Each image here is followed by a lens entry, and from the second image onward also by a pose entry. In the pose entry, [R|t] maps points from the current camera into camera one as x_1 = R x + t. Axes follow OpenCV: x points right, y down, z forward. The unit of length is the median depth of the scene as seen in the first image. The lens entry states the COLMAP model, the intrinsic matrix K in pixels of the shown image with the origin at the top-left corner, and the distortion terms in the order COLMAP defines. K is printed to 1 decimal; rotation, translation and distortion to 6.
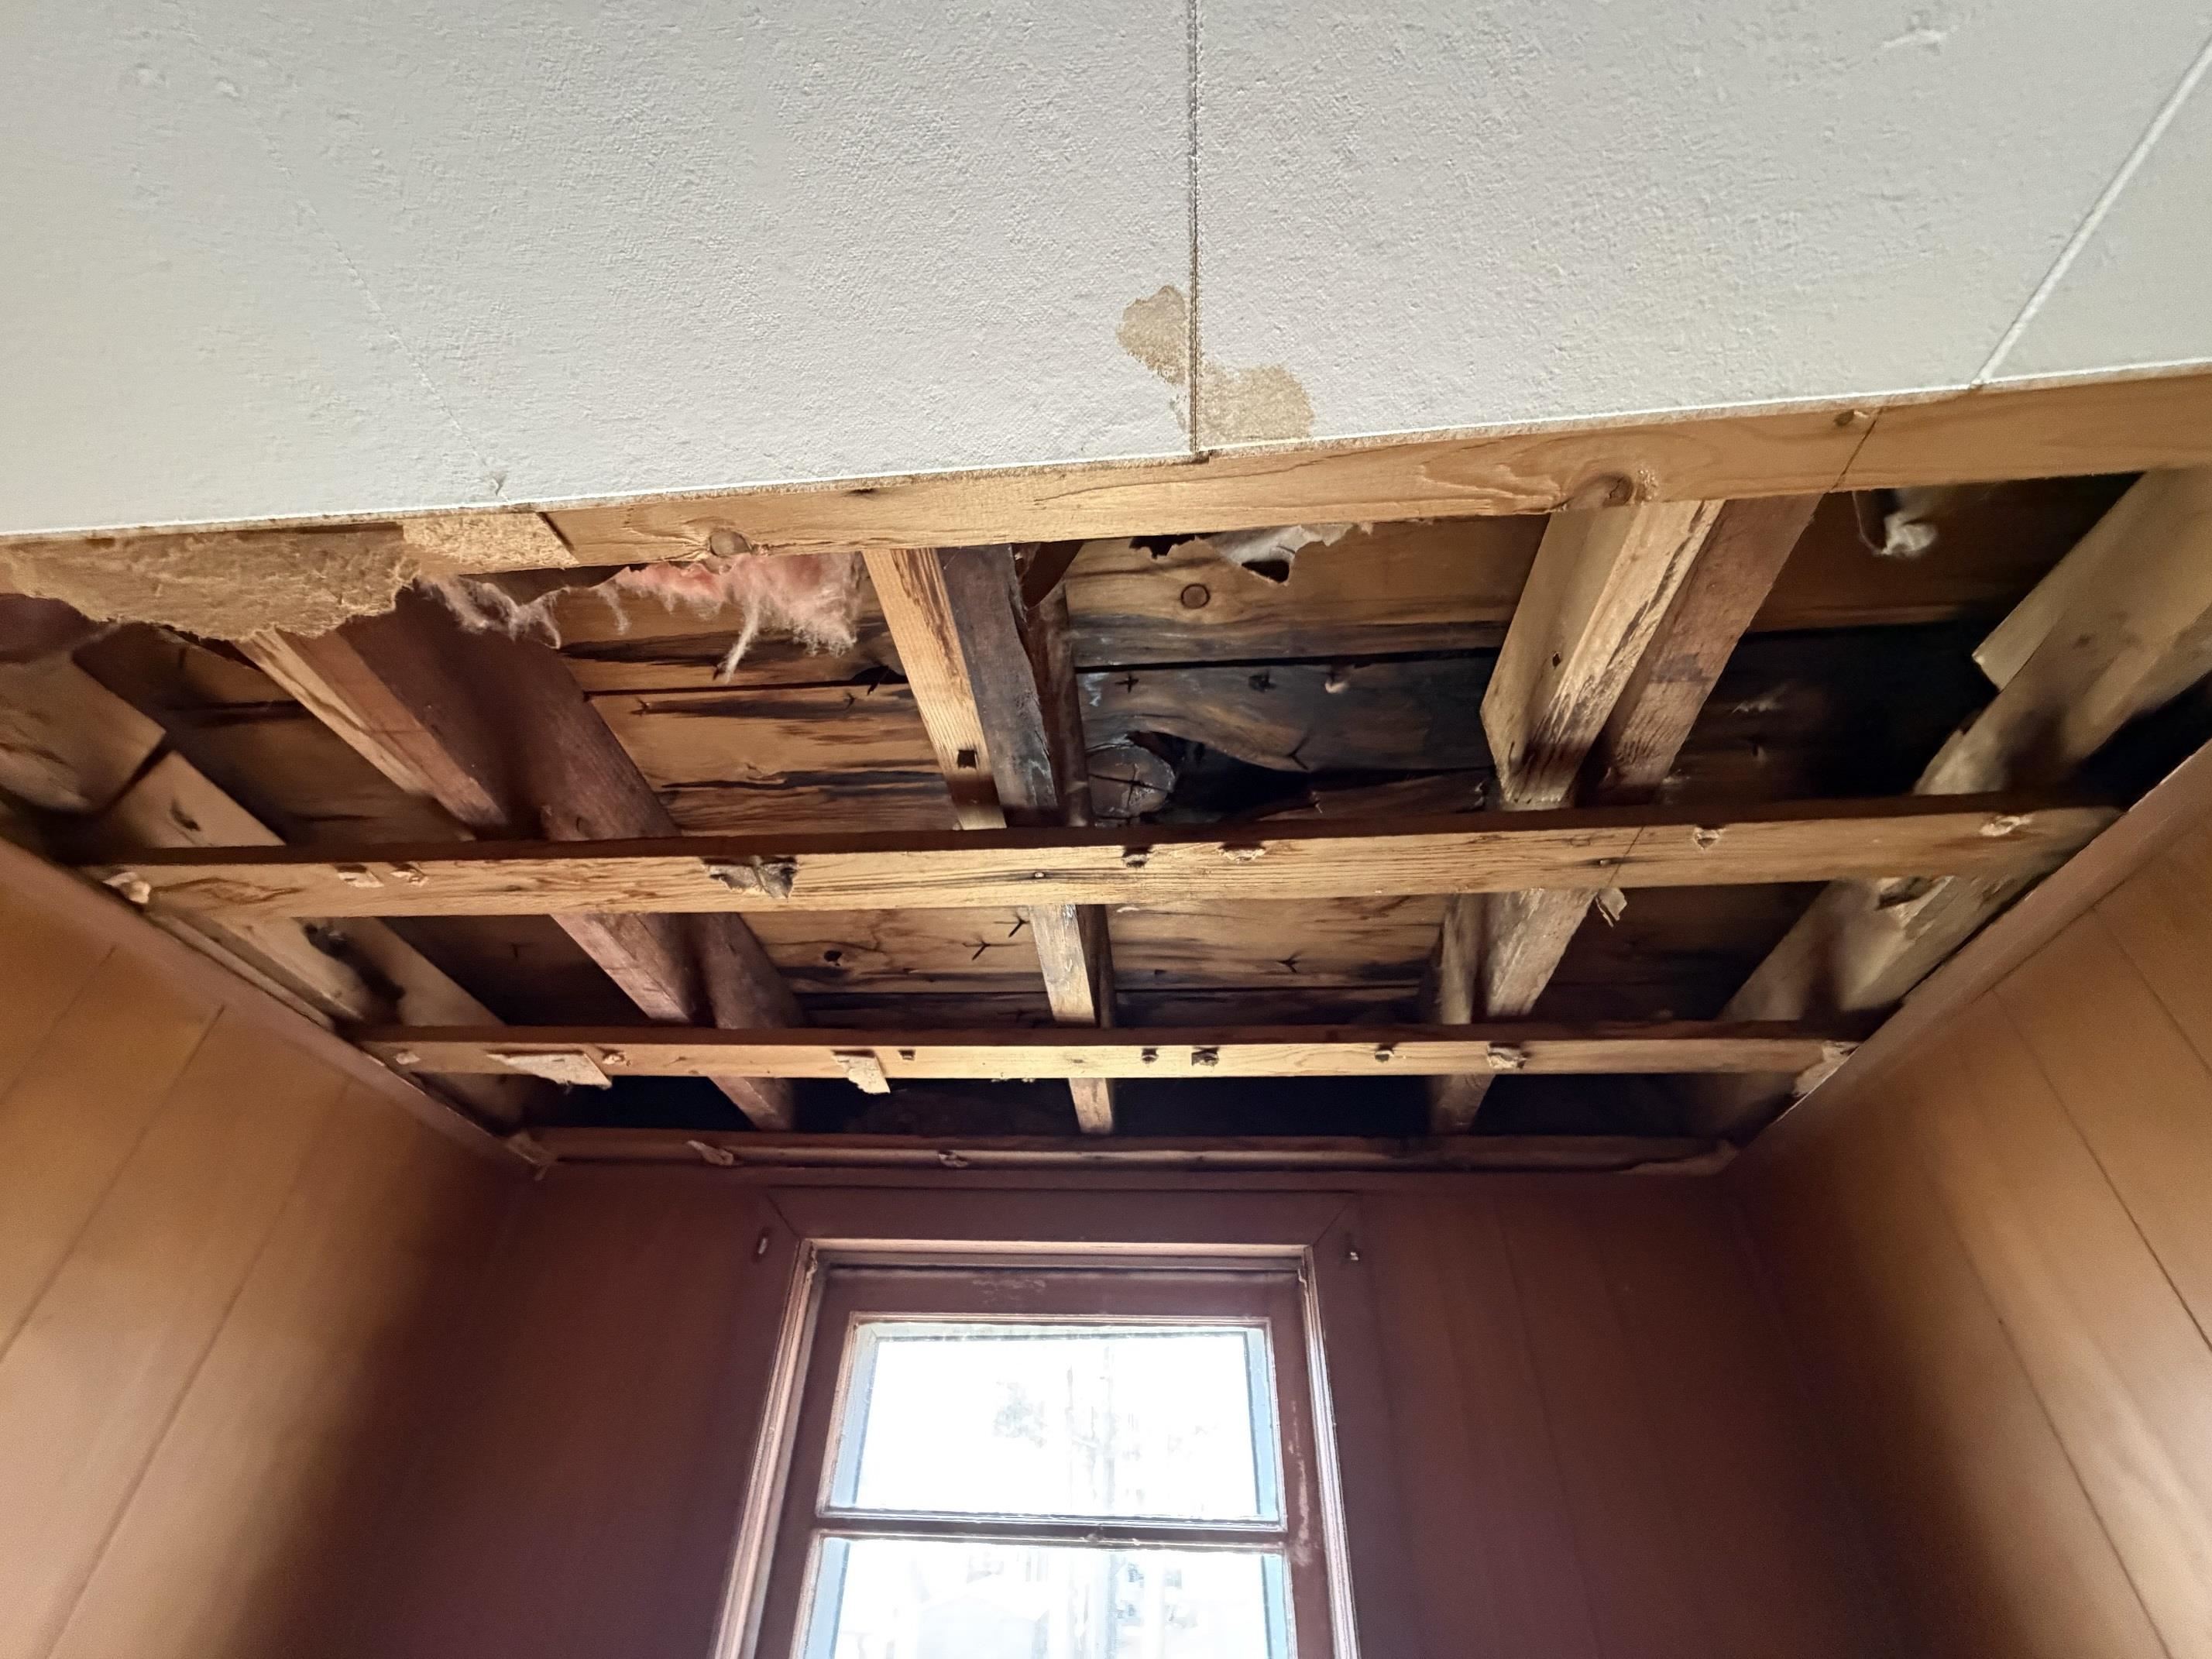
lens RADIAL K [[880.2, 0, 1105.8], [0, 880.2, 843.2], [0, 0, 1]] dist [-0.001477, 0.000312]
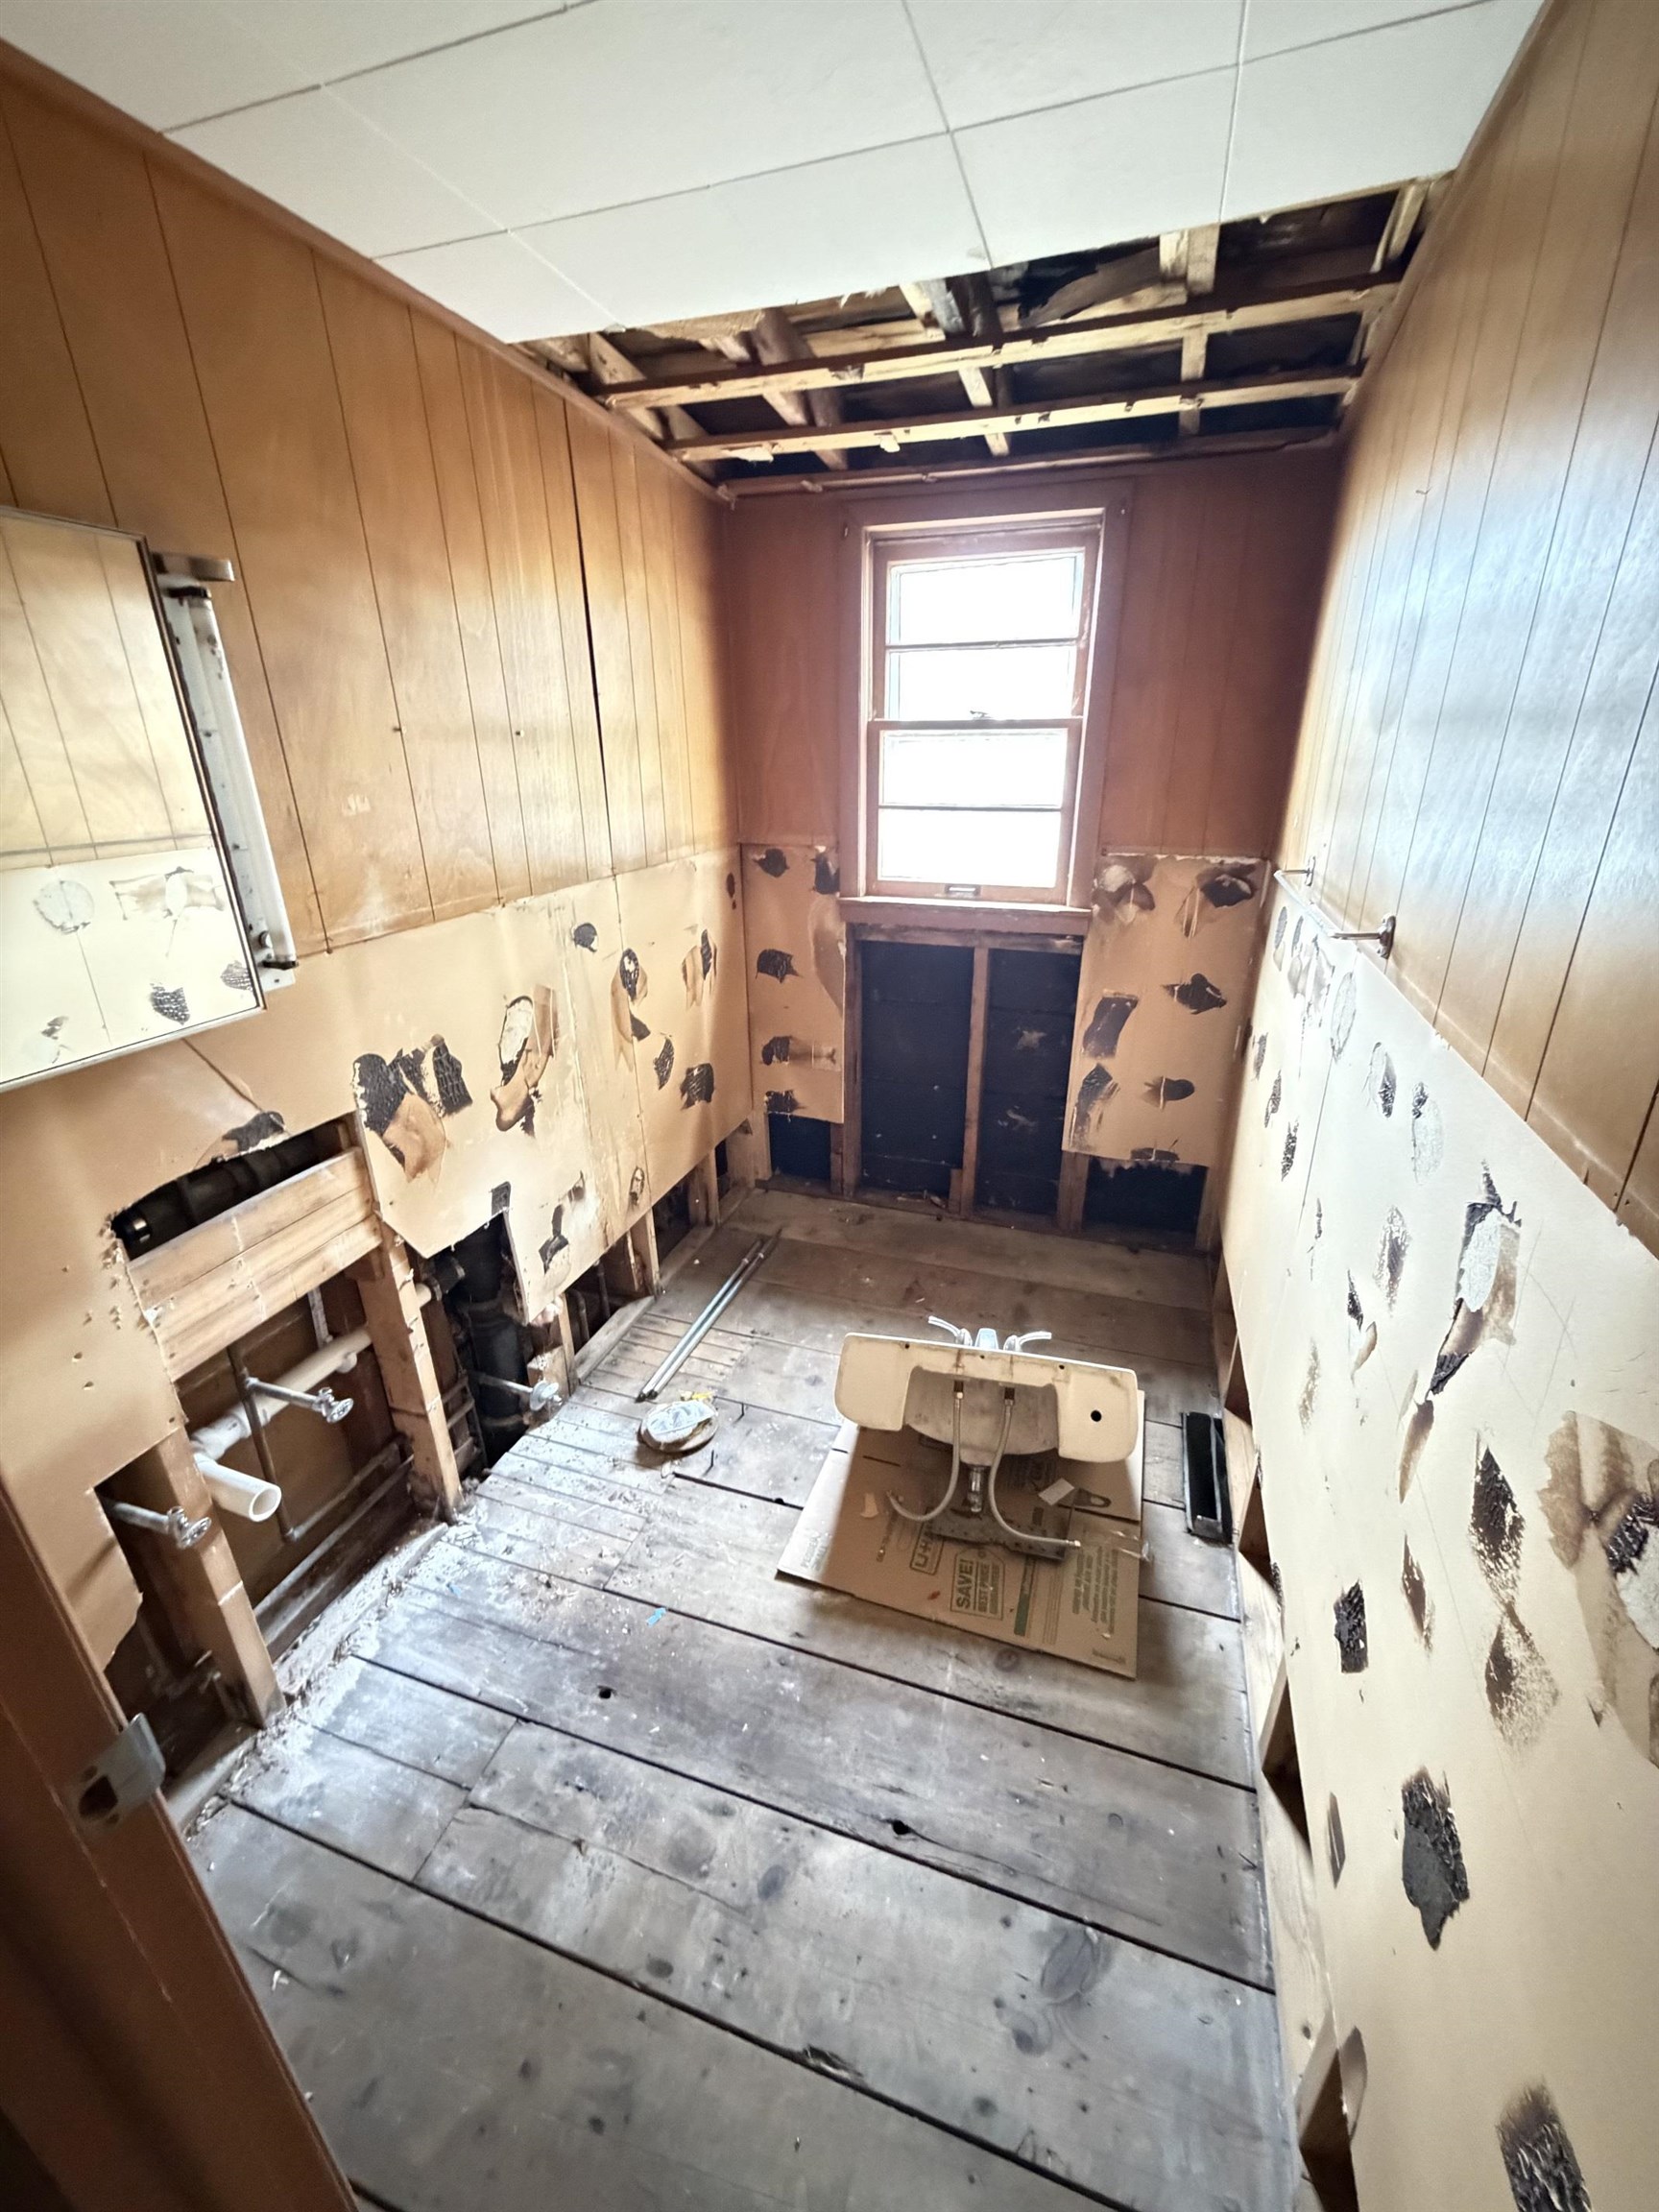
lens RADIAL K [[880.2, 0, 832.2], [0, 880.2, 1101.7], [0, 0, 1]] dist [-0.001477, 0.000312]
pose [[0.970094, 0.062288, -0.234603, 0.263758], [0.165164, 0.538879, 0.826033, -0.874732], [0.177875, -0.840077, 0.512475, -1.947170]]
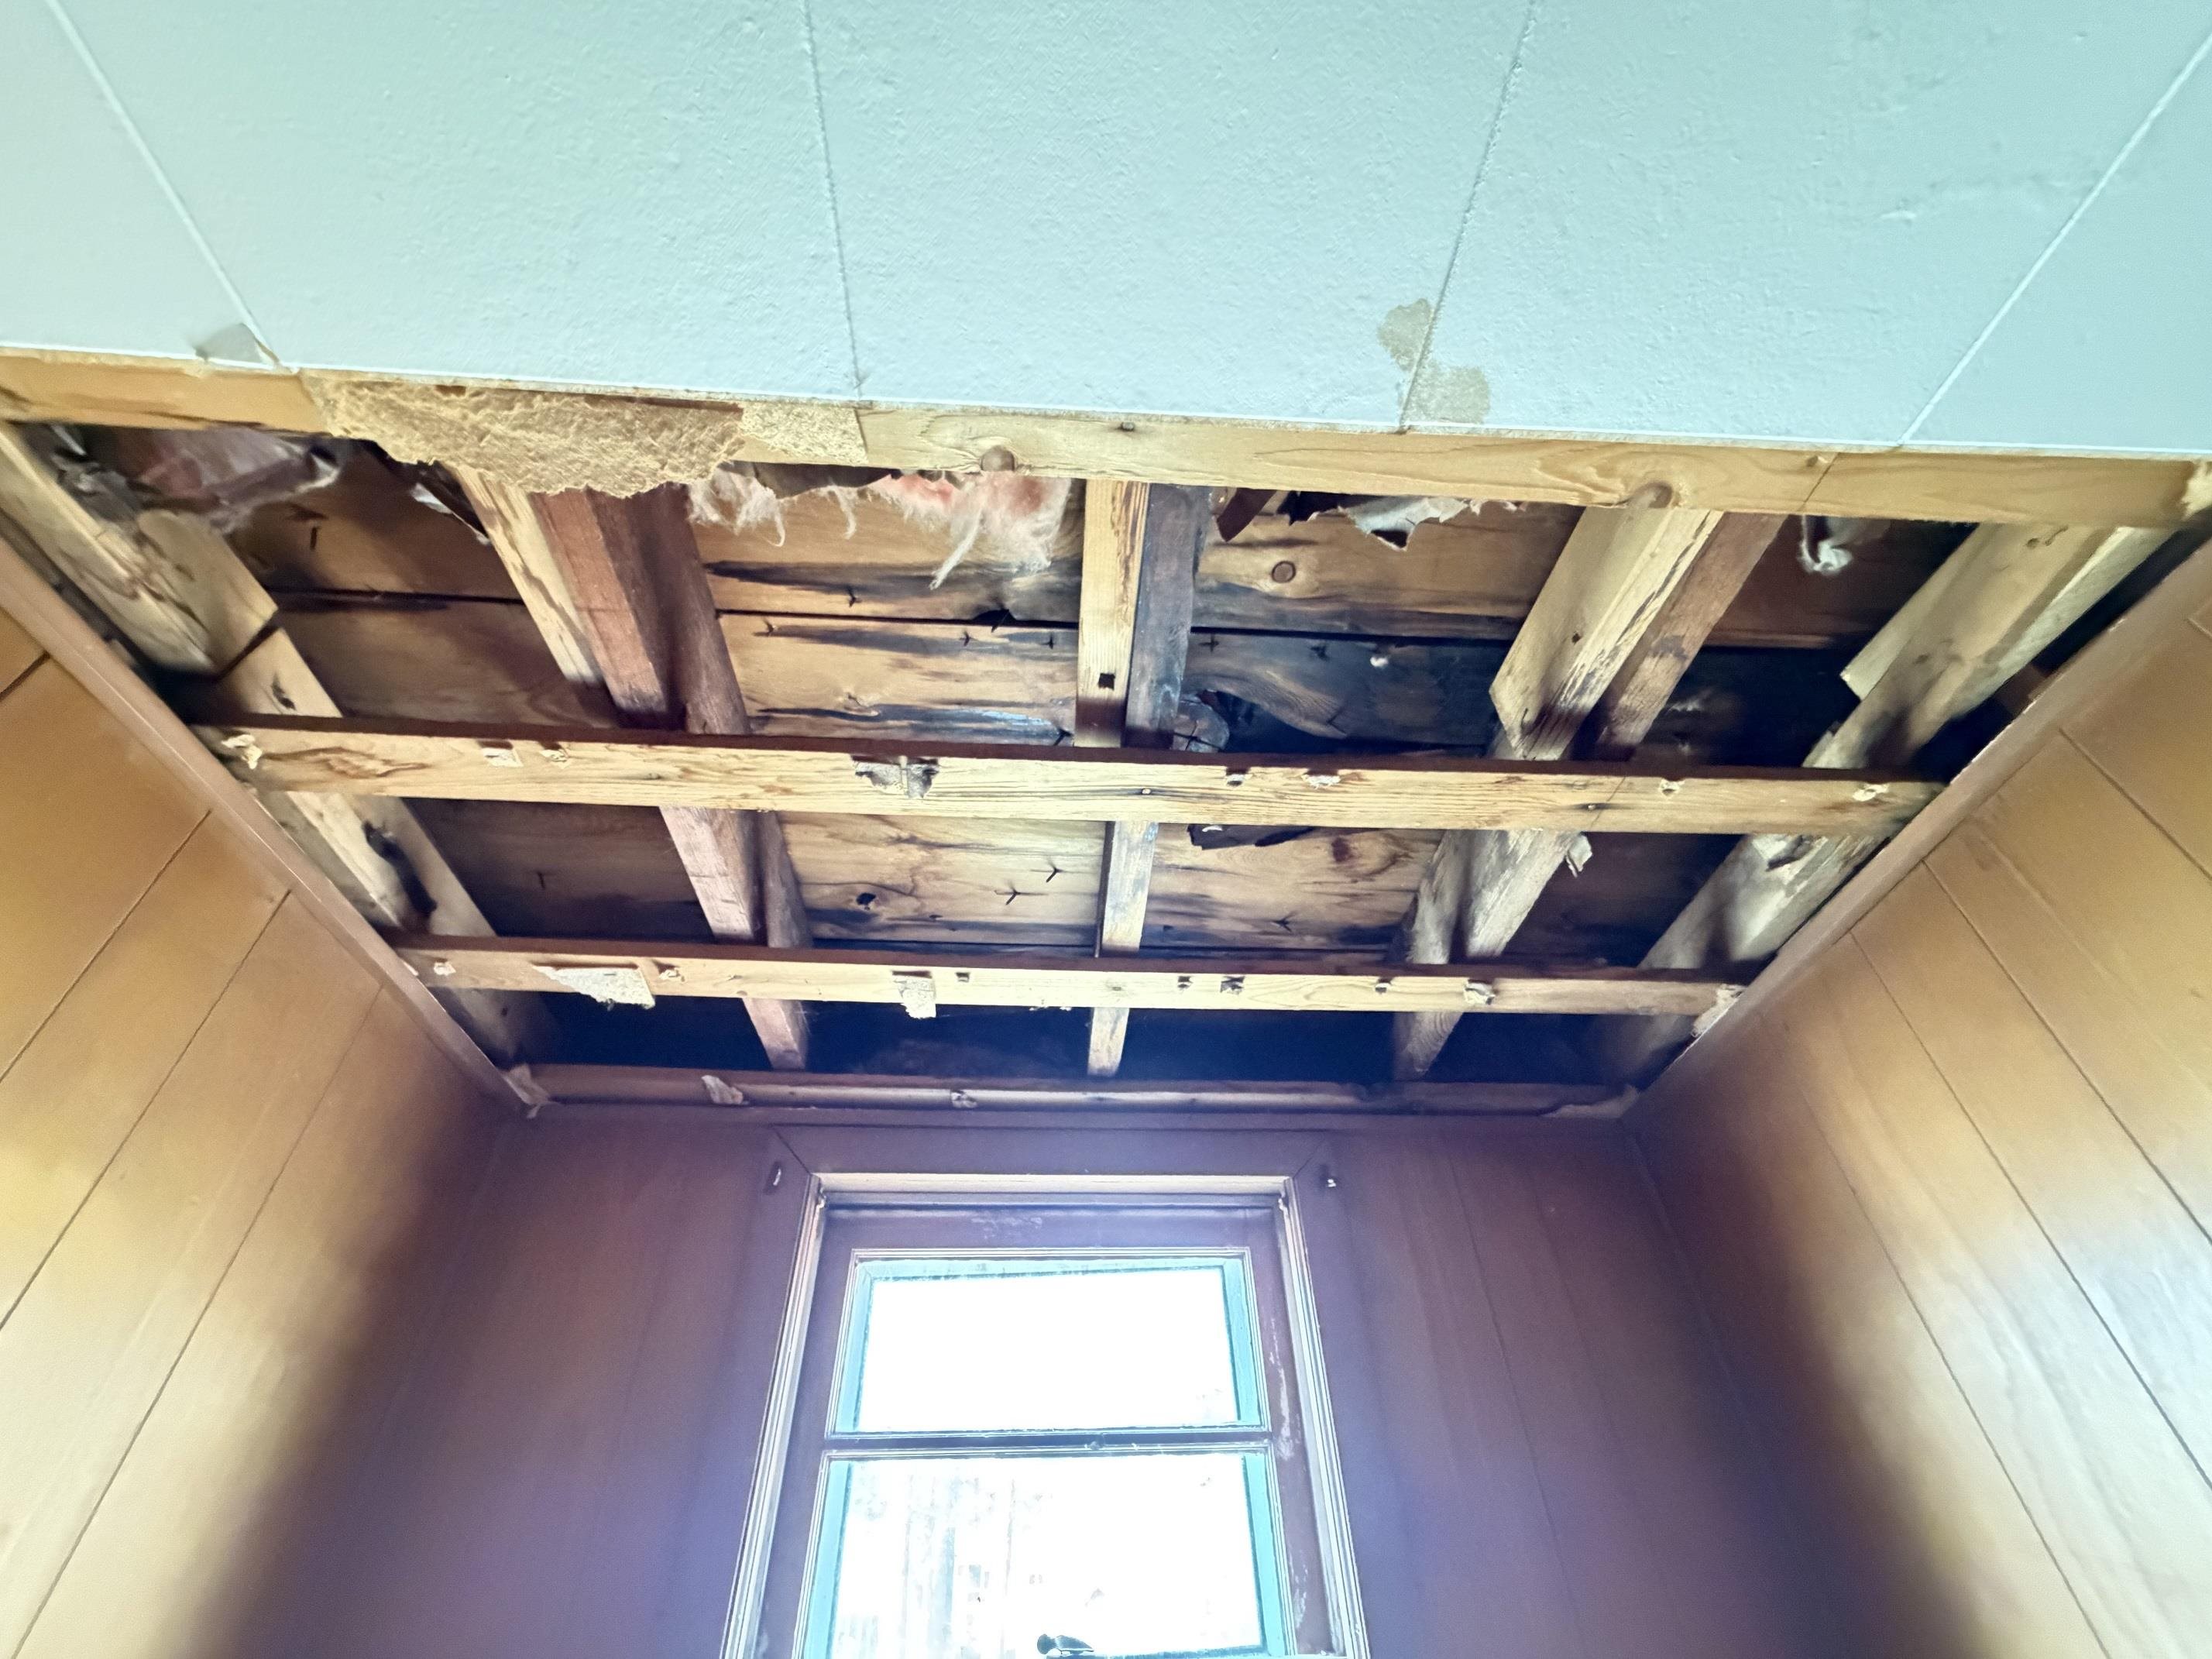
lens RADIAL K [[880.2, 0, 1101.7], [0, 880.2, 845.2], [0, 0, 1]] dist [-0.001477, 0.000312]
pose [[0.987961, 0.059171, 0.142941, -0.273947], [-0.051287, 0.996985, -0.058230, 0.164635], [-0.145955, 0.050198, 0.988017, -0.132043]]
